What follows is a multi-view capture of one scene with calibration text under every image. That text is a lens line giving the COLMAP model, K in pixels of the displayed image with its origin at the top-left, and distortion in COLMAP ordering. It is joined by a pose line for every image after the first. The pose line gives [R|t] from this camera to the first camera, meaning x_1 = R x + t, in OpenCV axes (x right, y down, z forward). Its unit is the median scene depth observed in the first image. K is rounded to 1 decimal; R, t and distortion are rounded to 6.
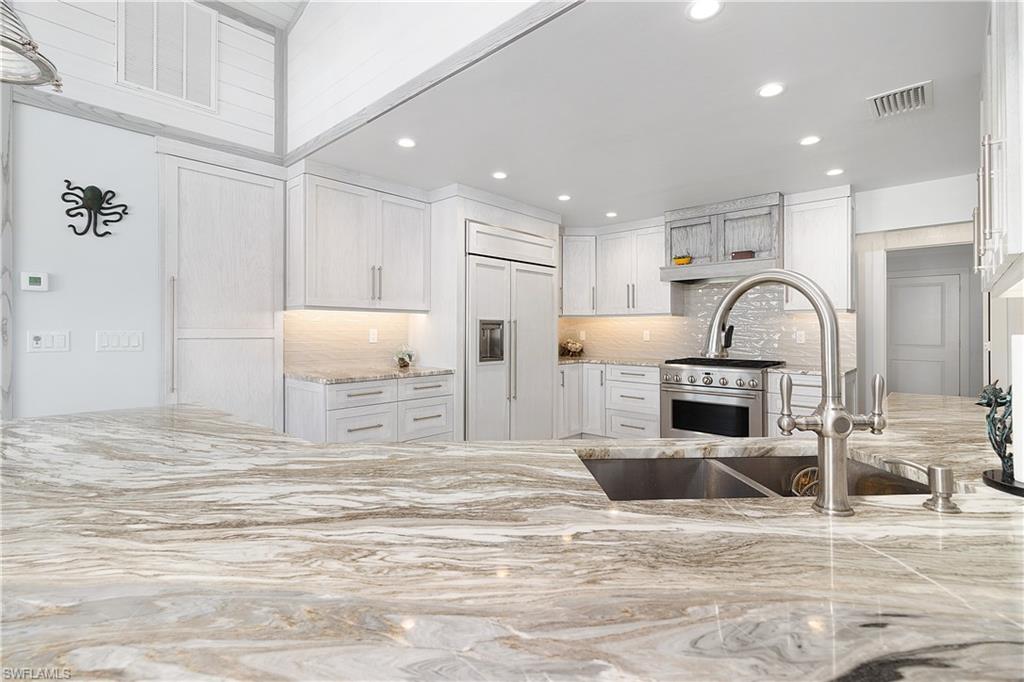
lens RADIAL K [[477.0, 0, 509.8], [0, 477.0, 329.3], [0, 0, 1]] dist [0.001339, 0.000059]
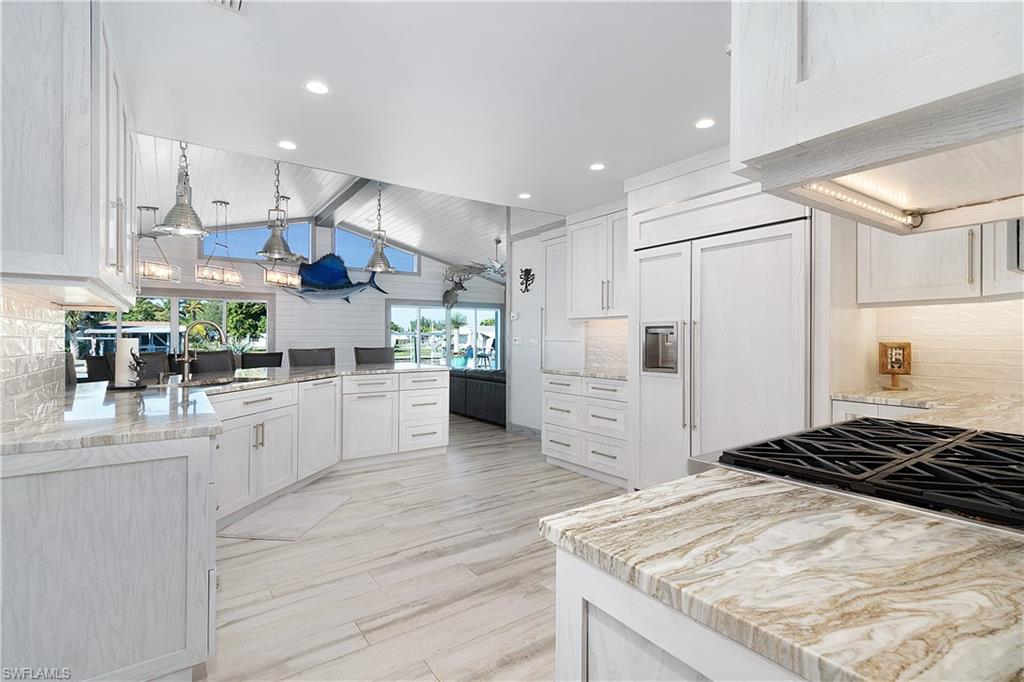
lens RADIAL K [[488.8, 0, 512.0], [0, 488.8, 341.0], [0, 0, 1]] dist [-0.001038, -0.000152]
pose [[-0.214842, 0.005374, -0.976634, 0.787844], [0.004128, 0.999981, 0.004594, 0.007181], [0.976640, -0.003045, -0.214860, 0.874656]]
